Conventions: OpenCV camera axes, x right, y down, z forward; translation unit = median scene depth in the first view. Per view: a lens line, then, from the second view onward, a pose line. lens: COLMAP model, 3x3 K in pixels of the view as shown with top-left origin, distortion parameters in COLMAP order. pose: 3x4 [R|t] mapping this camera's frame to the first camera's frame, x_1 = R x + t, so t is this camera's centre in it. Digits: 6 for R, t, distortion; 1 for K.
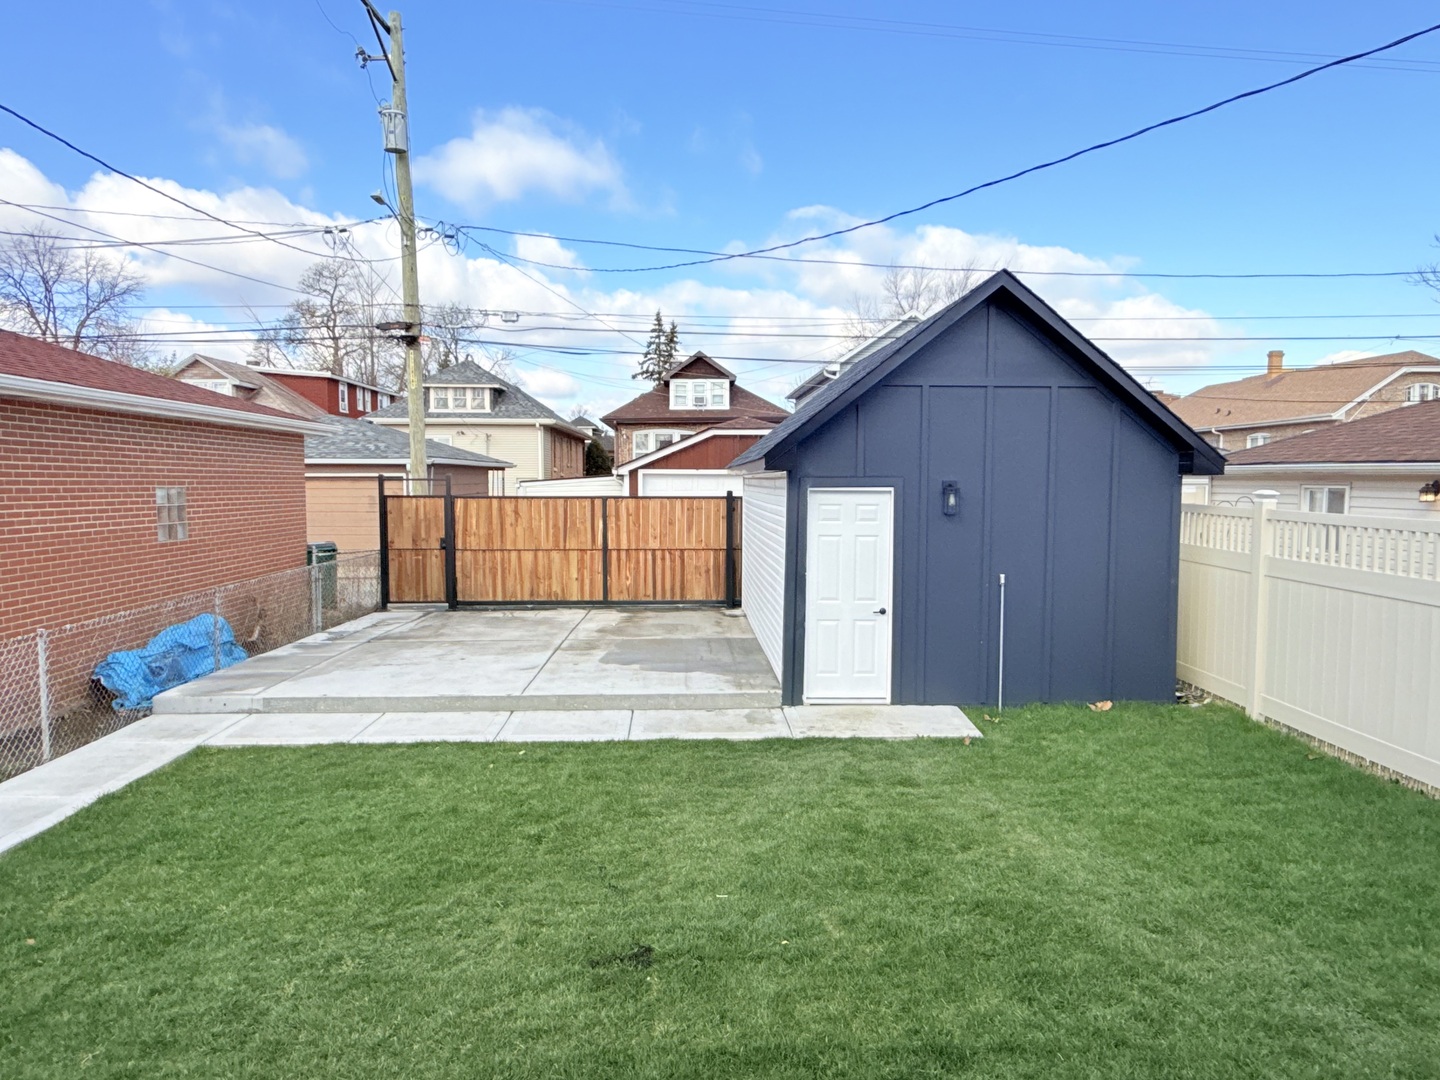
lens RADIAL K [[918.4, 0, 723.0], [0, 918.4, 545.8], [0, 0, 1]] dist [-0.007013, -0.004609]
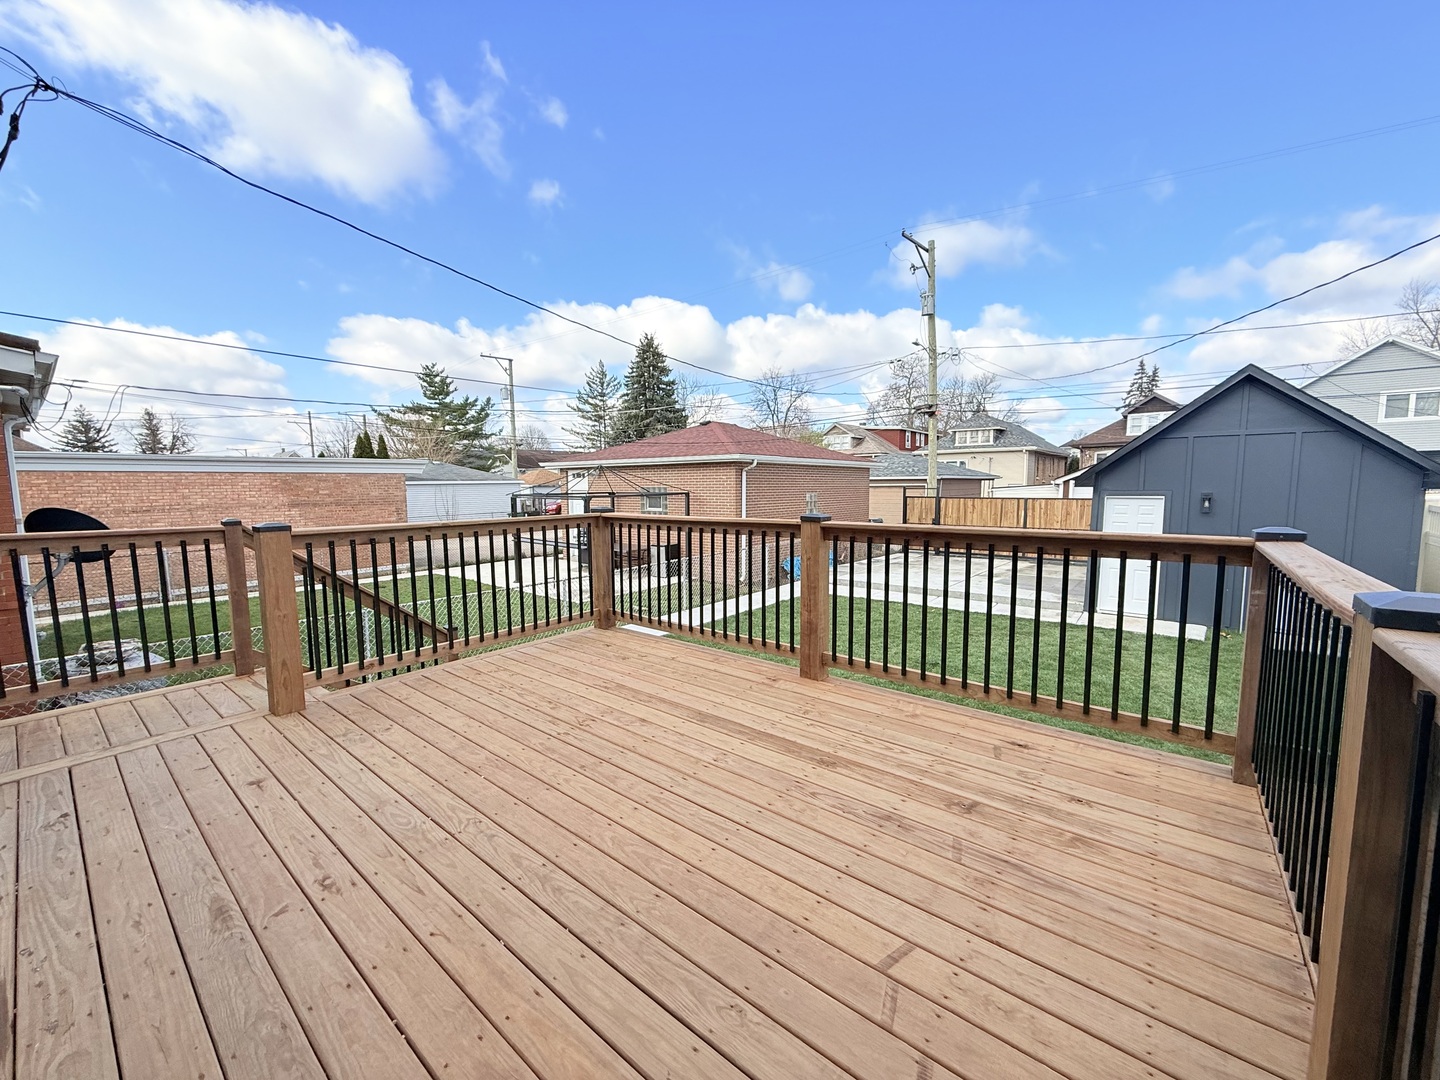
lens RADIAL K [[570.7, 0, 719.9], [0, 570.7, 540.4], [0, 0, 1]] dist [-0.000085, 0.000396]
pose [[0.748334, 0.059571, -0.660642, 0.115287], [-0.041014, 0.998209, 0.043551, 0.003085], [0.662053, -0.005495, 0.749437, -0.156321]]
